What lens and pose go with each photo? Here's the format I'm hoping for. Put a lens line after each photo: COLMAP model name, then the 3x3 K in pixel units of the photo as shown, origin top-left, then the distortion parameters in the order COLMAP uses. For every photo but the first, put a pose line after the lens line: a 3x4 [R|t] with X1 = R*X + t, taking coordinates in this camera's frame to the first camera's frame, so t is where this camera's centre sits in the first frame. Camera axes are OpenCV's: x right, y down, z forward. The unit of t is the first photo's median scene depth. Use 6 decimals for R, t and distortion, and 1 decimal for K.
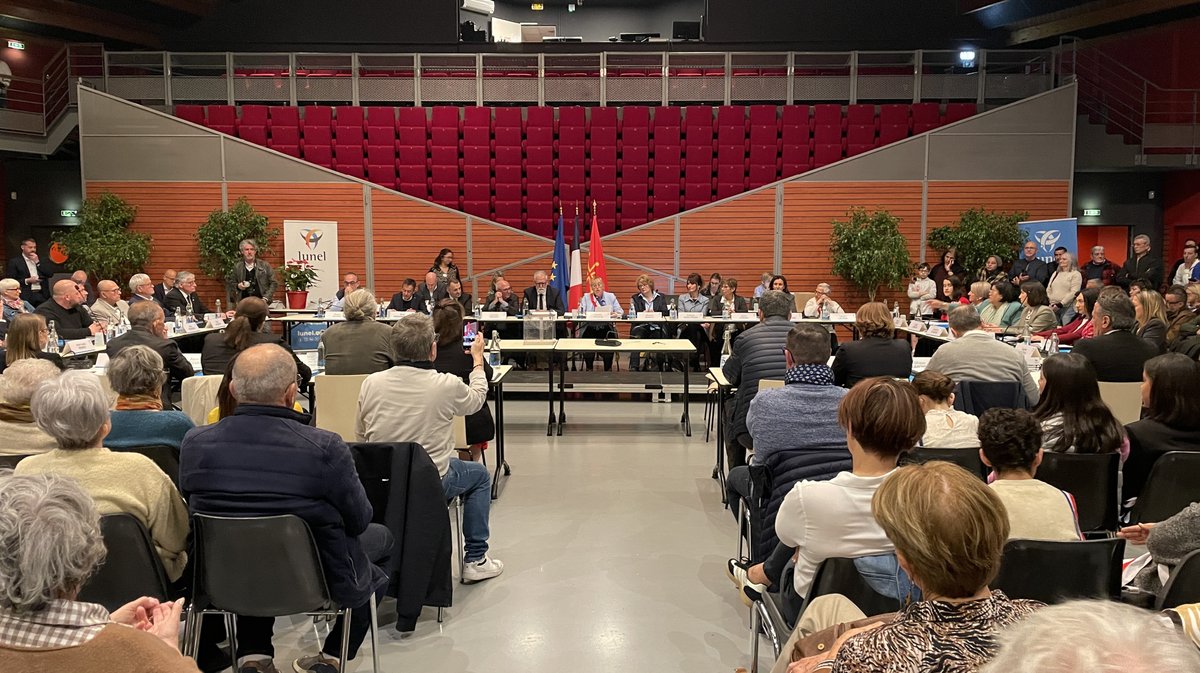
lens RADIAL K [[907.5, 0, 595.2], [0, 907.5, 334.0], [0, 0, 1]] dist [0.071702, -0.095216]
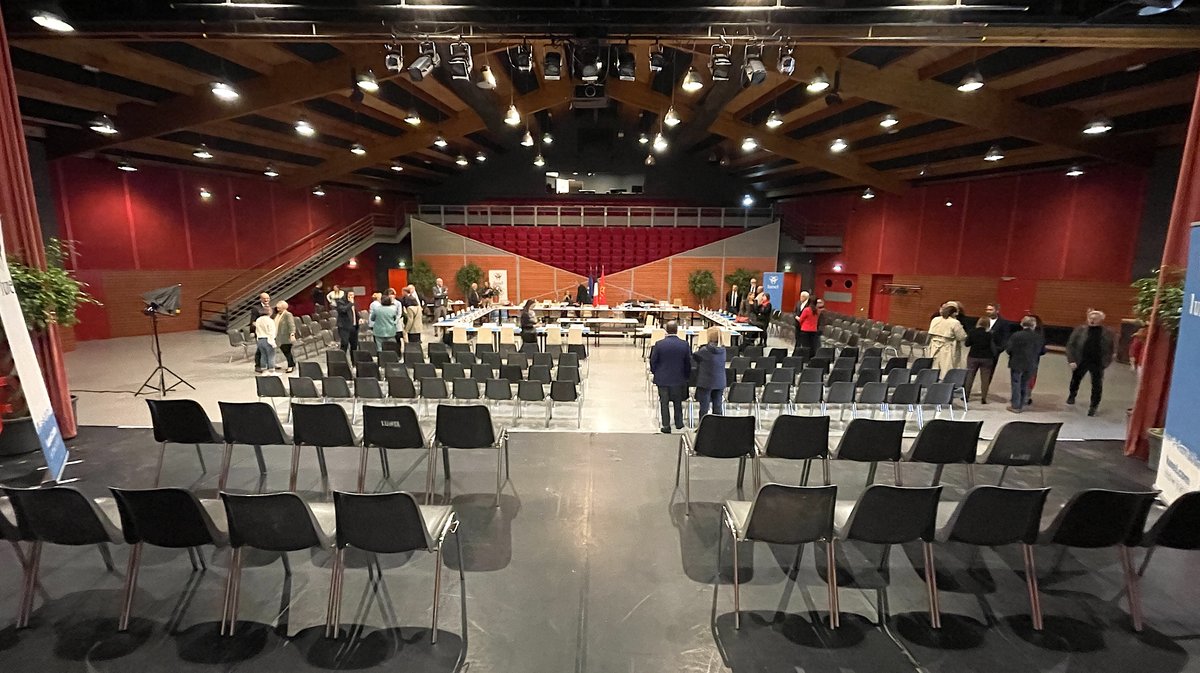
lens RADIAL K [[486.3, 0, 589.0], [0, 486.3, 339.5], [0, 0, 1]] dist [-0.006520, 0.000739]
pose [[0.999959, 0.007840, 0.004464, -0.043998], [-0.008156, 0.997099, 0.075675, -0.029034], [-0.003858, -0.075708, 0.997123, -0.447557]]
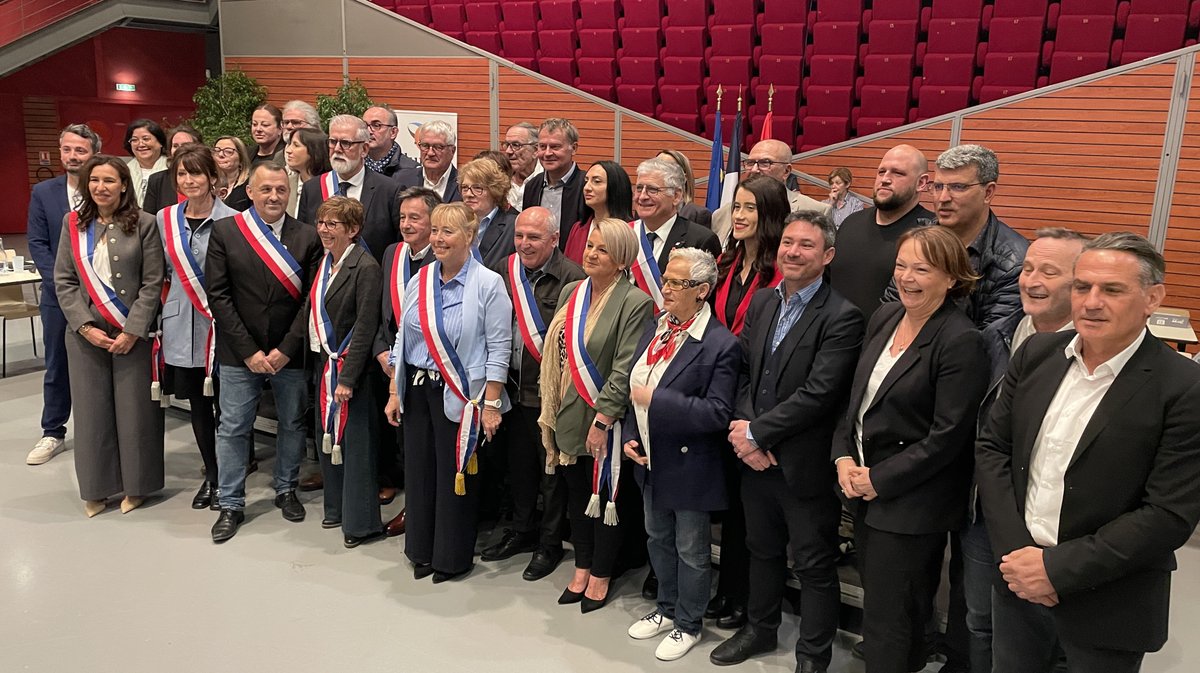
lens RADIAL K [[907.5, 0, 598.7], [0, 907.5, 331.9], [0, 0, 1]] dist [0.071702, -0.095216]
pose [[0.880808, 0.132275, -0.454621, 0.166688], [-0.077906, 0.987585, 0.136404, -0.059550], [0.467020, -0.084728, 0.880178, 0.404149]]
